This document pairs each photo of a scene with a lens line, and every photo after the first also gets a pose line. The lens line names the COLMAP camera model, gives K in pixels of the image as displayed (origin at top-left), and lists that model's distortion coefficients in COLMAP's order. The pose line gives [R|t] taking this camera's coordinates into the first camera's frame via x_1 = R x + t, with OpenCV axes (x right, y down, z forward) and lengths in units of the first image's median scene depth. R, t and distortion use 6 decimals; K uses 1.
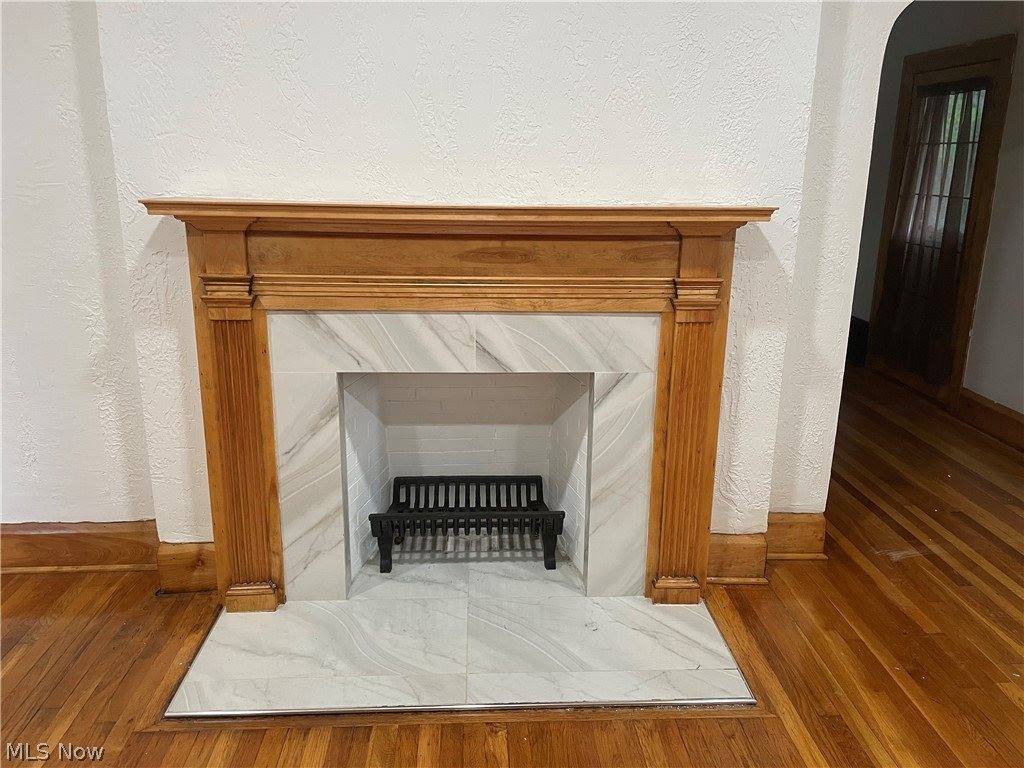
lens RADIAL K [[778.1, 0, 513.8], [0, 778.1, 379.3], [0, 0, 1]] dist [0.052259, 0.002015]
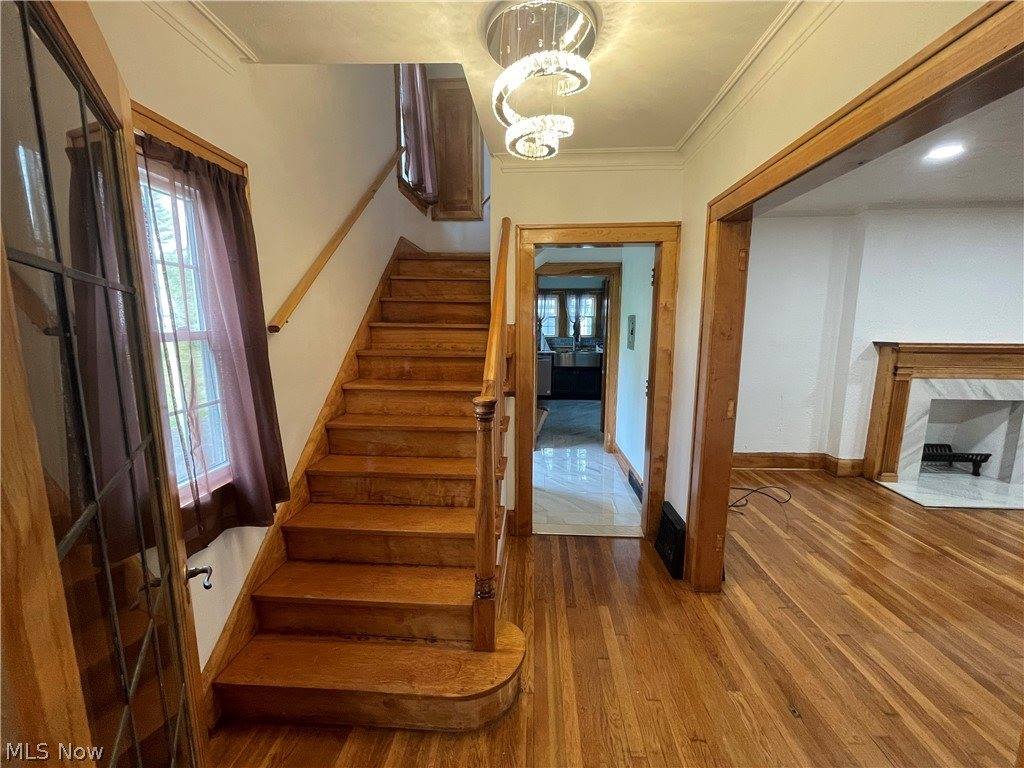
lens RADIAL K [[414.5, 0, 510.1], [0, 414.5, 387.9], [0, 0, 1]] dist [-0.004146, -0.000439]
pose [[0.989501, 0.008960, -0.144250, -1.568076], [-0.024870, 0.993744, -0.108874, 0.157310], [0.142372, 0.111318, 0.983534, -0.748820]]
